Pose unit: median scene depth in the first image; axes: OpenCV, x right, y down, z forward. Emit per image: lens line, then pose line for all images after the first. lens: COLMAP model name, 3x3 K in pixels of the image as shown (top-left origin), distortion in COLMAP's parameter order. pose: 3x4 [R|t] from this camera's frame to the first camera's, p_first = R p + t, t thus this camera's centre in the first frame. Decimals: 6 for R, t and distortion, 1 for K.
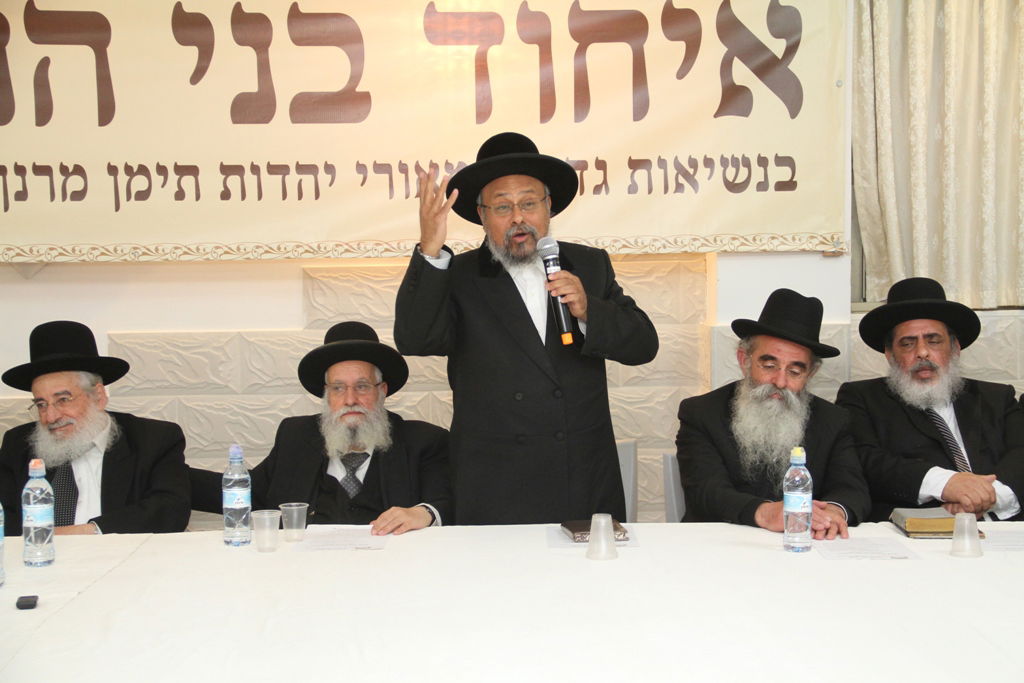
lens RADIAL K [[1723.2, 0, 513.1], [0, 1723.2, 344.6], [0, 0, 1]] dist [0.217788, 0.162405]
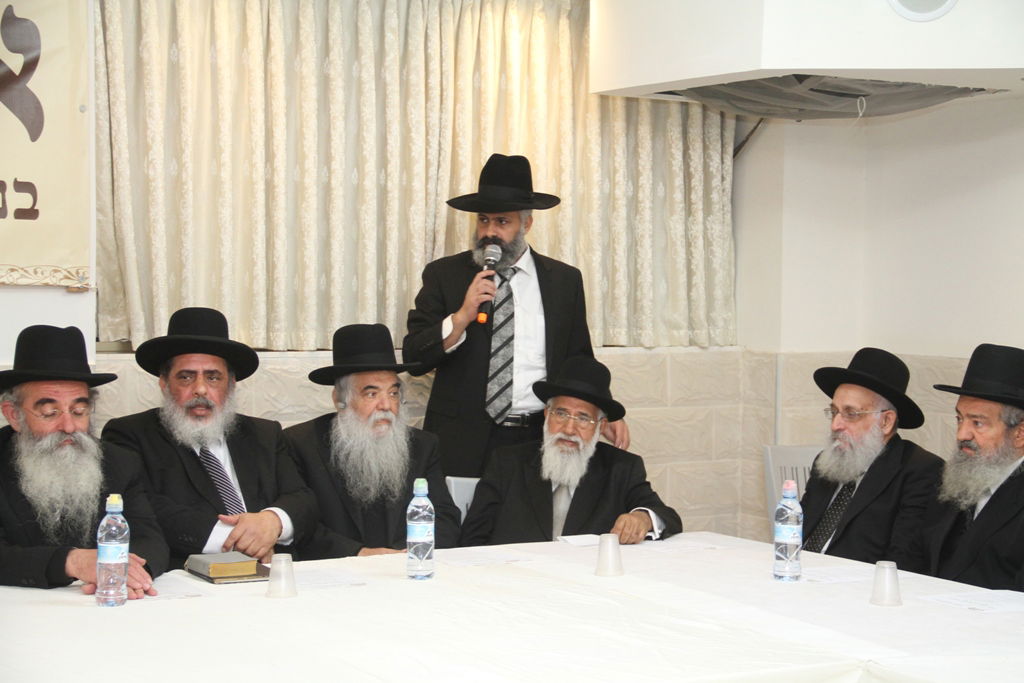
lens RADIAL K [[1908.4, 0, 511.0], [0, 1908.4, 344.8], [0, 0, 1]] dist [0.013695, 1.999544]
pose [[0.845641, 0.008258, 0.533689, -0.167265], [0.005245, 0.999703, -0.023780, 0.003032], [-0.533727, 0.022909, 0.845347, 0.005747]]
